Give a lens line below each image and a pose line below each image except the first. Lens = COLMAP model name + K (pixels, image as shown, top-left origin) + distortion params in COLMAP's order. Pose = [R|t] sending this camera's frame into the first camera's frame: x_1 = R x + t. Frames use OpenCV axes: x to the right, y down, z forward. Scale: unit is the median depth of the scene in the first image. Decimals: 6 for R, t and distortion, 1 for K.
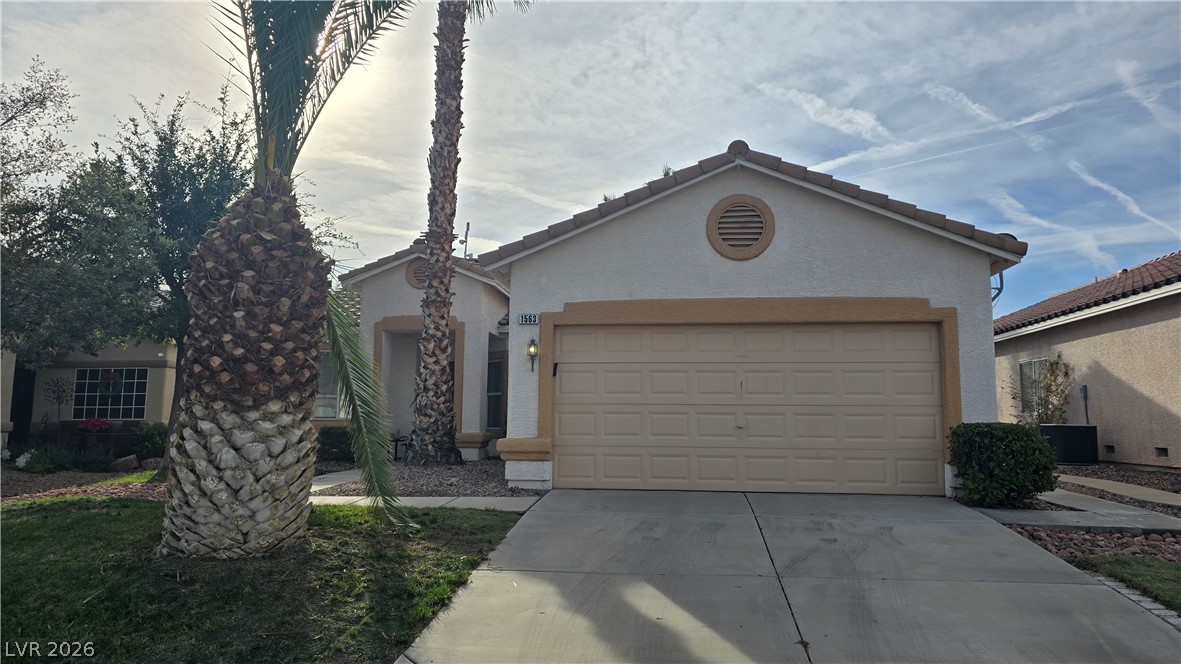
lens RADIAL K [[804.5, 0, 609.2], [0, 804.5, 312.6], [0, 0, 1]] dist [0.079820, -0.097306]
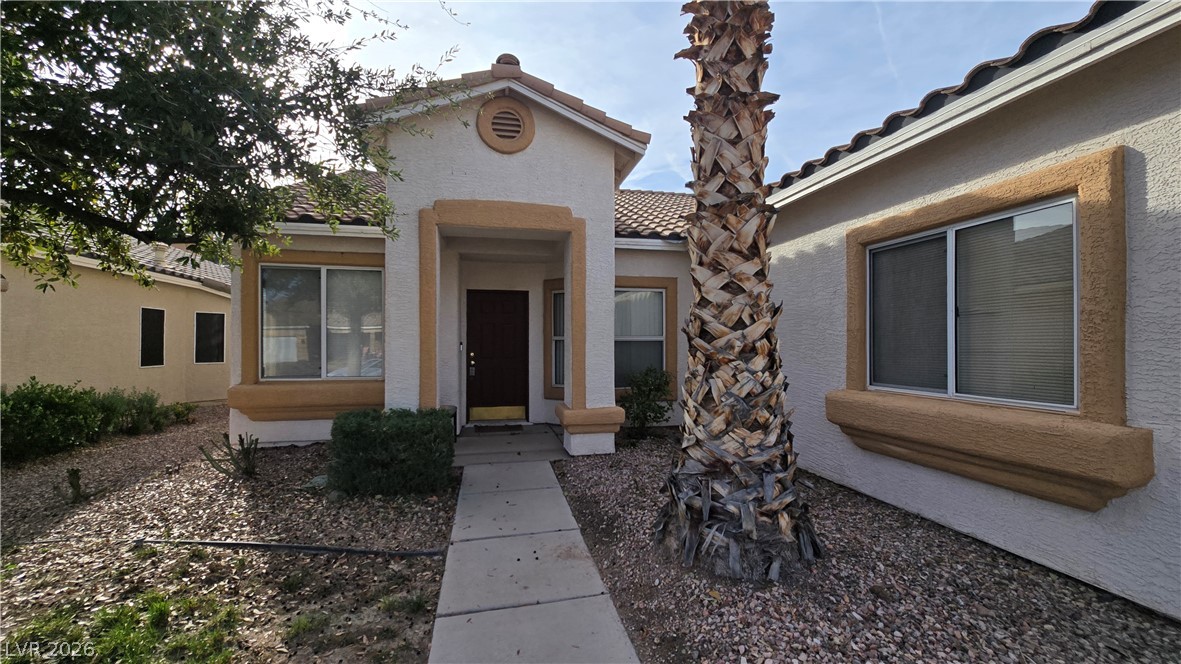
lens RADIAL K [[473.7, 0, 589.5], [0, 473.7, 336.5], [0, 0, 1]] dist [-0.016477, -0.000063]
pose [[0.946298, -0.003041, 0.323283, -0.286380], [-0.038905, 0.991618, 0.123209, 0.053485], [-0.320948, -0.129169, 0.938247, 0.669709]]
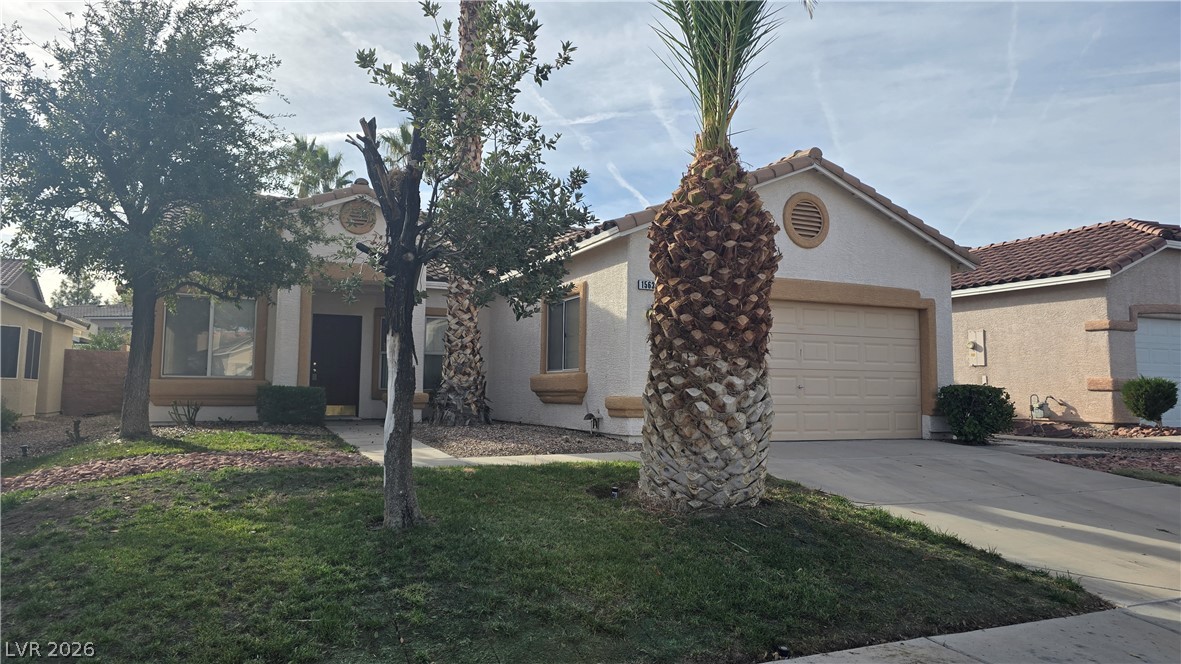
lens RADIAL K [[804.5, 0, 609.2], [0, 804.5, 312.6], [0, 0, 1]] dist [0.079820, -0.097306]
pose [[0.851575, 0.052490, 0.521599, -0.464705], [-0.075788, 0.996849, 0.023418, 0.015768], [-0.518726, -0.059473, 0.852869, 0.083376]]
